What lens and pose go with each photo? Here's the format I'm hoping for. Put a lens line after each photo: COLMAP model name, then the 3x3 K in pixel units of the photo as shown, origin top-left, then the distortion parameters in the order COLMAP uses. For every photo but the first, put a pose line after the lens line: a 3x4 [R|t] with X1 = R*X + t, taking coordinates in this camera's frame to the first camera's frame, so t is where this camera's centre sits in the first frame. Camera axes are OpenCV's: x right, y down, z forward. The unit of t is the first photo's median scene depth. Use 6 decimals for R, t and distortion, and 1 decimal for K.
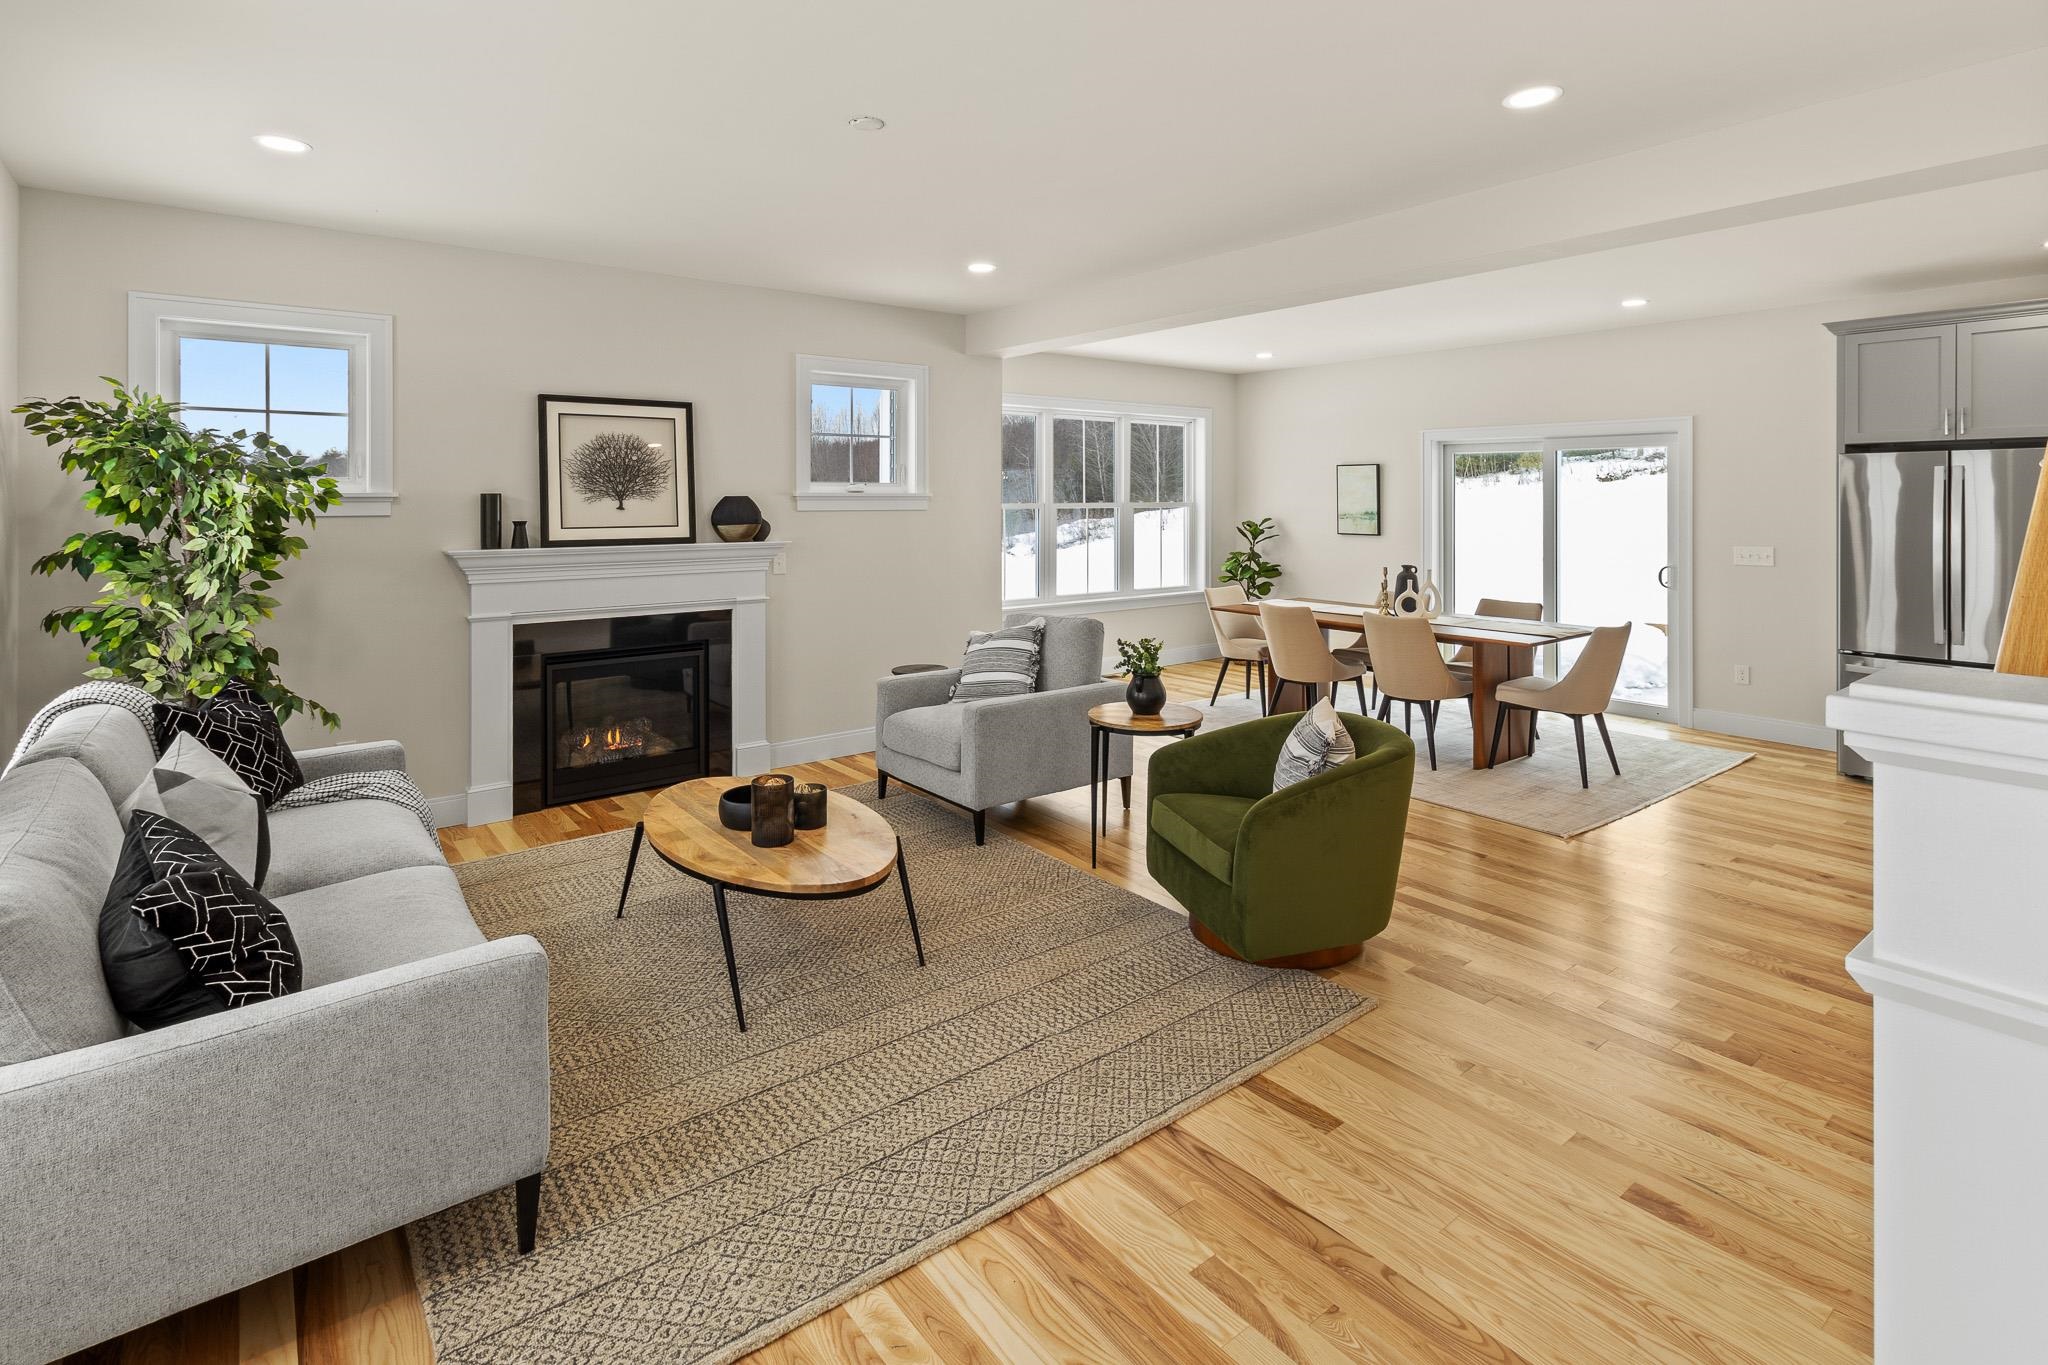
lens RADIAL K [[1010.9, 0, 1023.3], [0, 1010.9, 494.0], [0, 0, 1]] dist [0.001440, 0.000545]
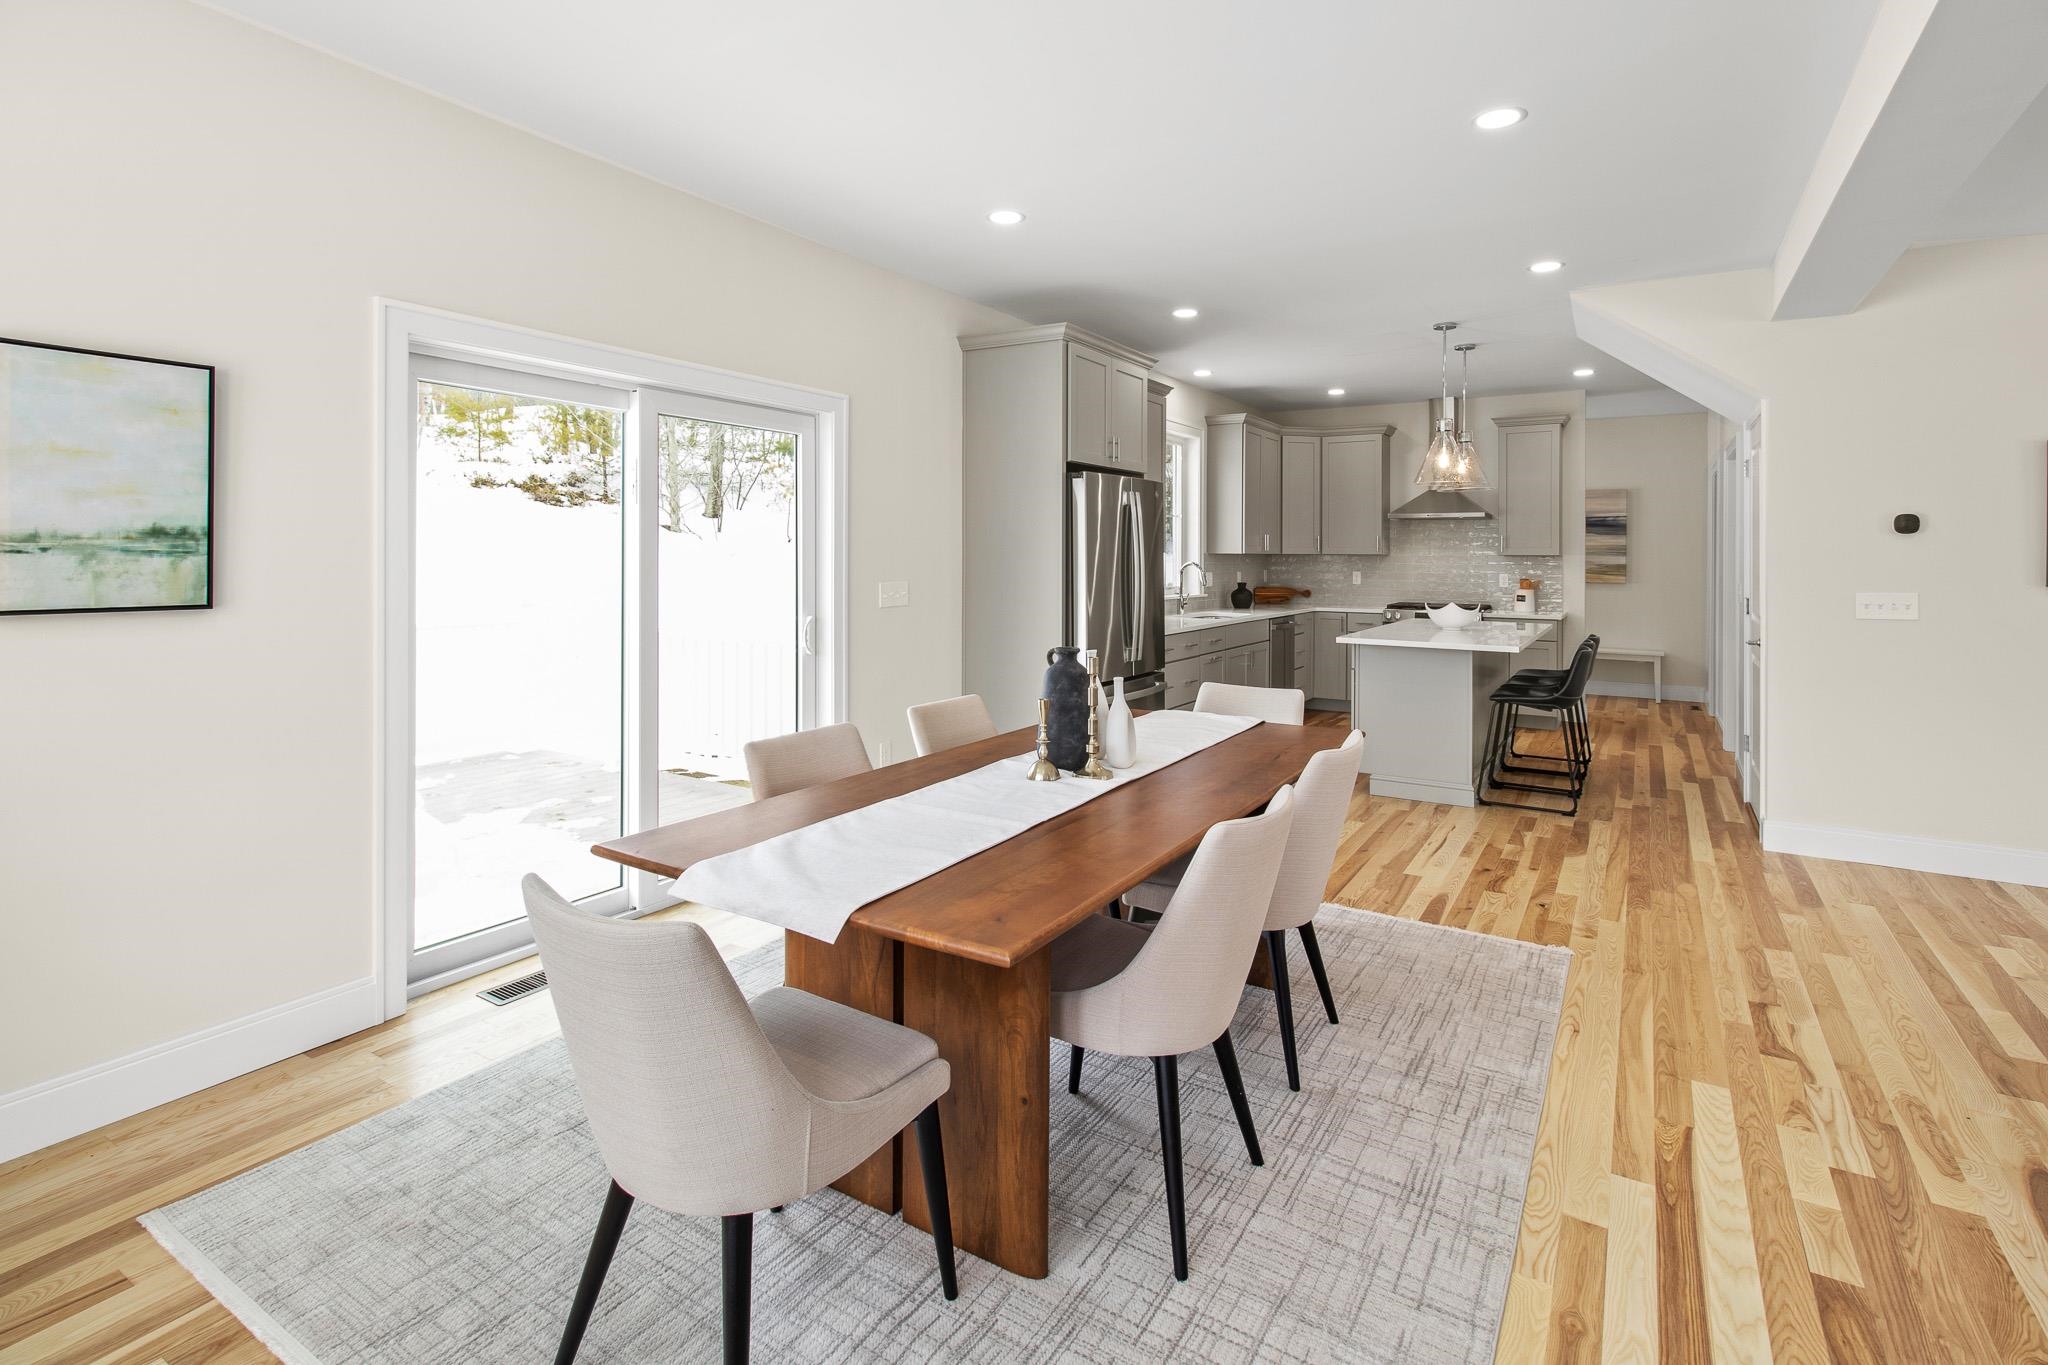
lens RADIAL K [[987.9, 0, 1045.8], [0, 987.9, 552.6], [0, 0, 1]] dist [-0.000917, -0.000511]
pose [[-0.359483, 0.001916, 0.933150, -0.015227], [-0.005743, 0.999974, -0.004266, 0.040540], [-0.933134, -0.006892, -0.359462, 1.437987]]
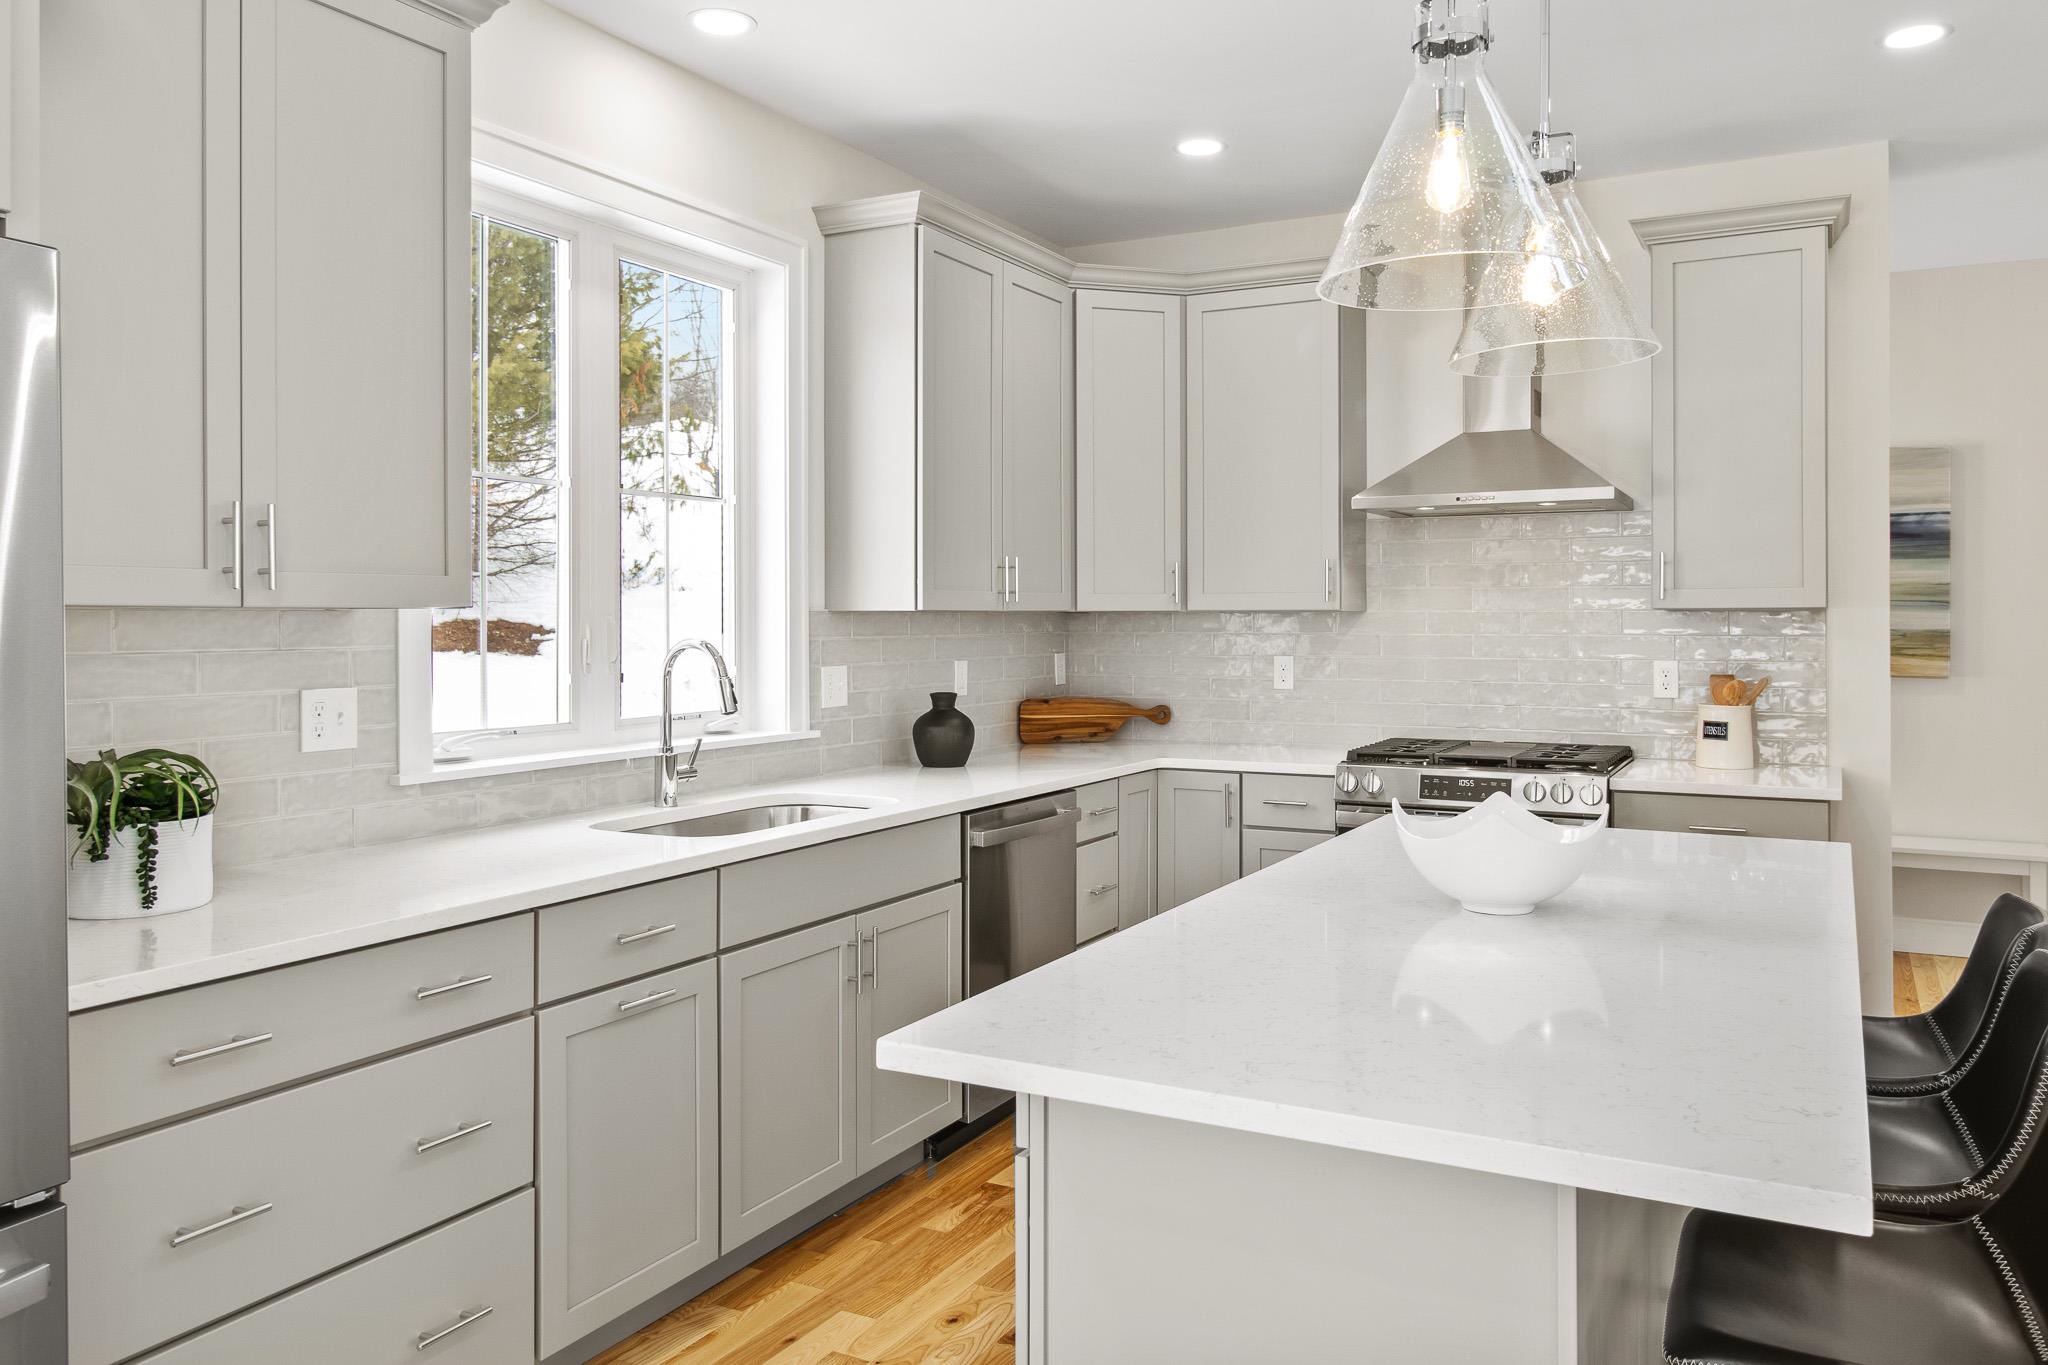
lens RADIAL K [[1507.9, 0, 1050.8], [0, 1507.9, 620.1], [0, 0, 1]] dist [0.002814, 0.000787]
pose [[-0.422769, 0.000991, 0.906237, 0.568093], [0.001373, 0.999999, -0.000453, 0.039677], [-0.906237, 0.001053, -0.422770, 0.864668]]
